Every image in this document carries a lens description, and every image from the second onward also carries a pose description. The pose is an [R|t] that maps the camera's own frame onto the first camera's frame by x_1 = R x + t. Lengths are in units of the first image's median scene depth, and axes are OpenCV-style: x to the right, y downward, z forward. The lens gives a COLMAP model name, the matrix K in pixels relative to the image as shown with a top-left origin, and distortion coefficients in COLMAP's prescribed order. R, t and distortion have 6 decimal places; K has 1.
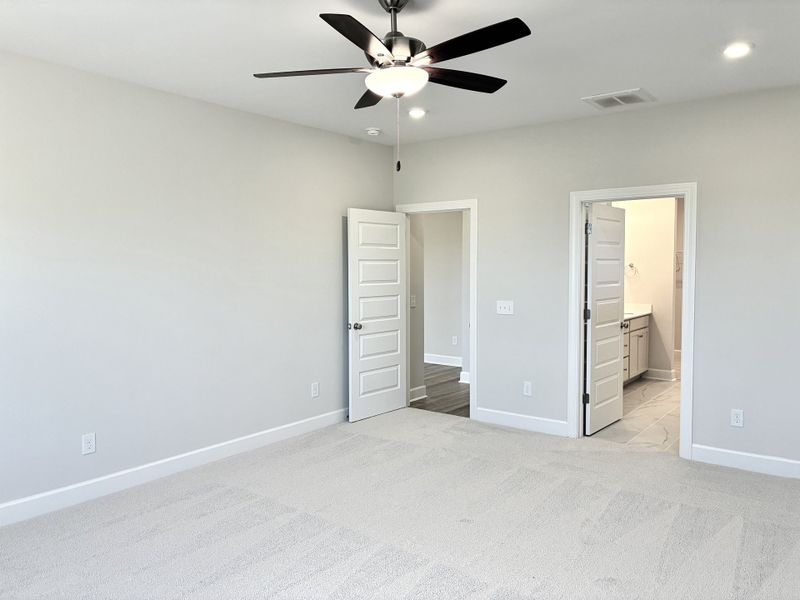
lens RADIAL K [[617.8, 0, 393.3], [0, 617.8, 298.7], [0, 0, 1]] dist [0.041427, -0.000491]
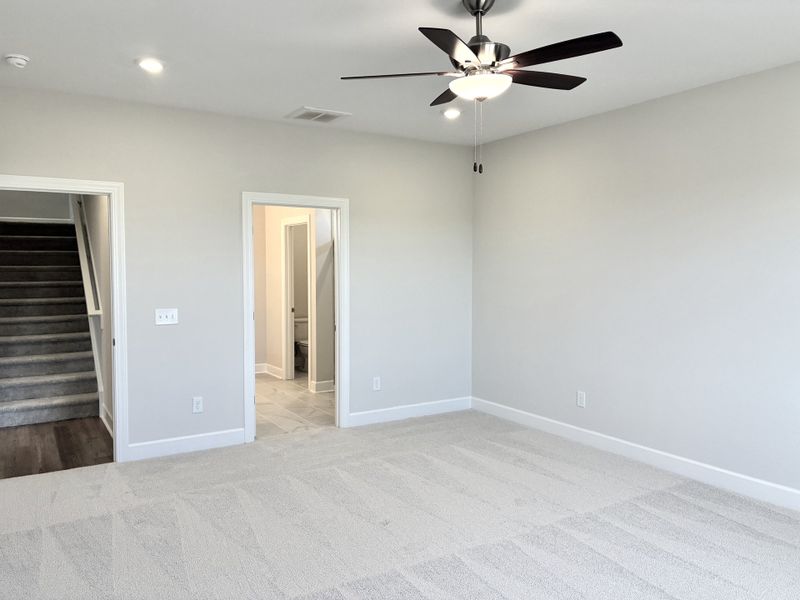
lens RADIAL K [[617.8, 0, 393.3], [0, 617.8, 298.7], [0, 0, 1]] dist [0.041427, -0.000491]
pose [[0.344336, -0.048691, 0.937583, -0.562344], [0.048942, 0.998227, 0.033866, -0.025473], [-0.937570, 0.034225, 0.346109, 0.451532]]
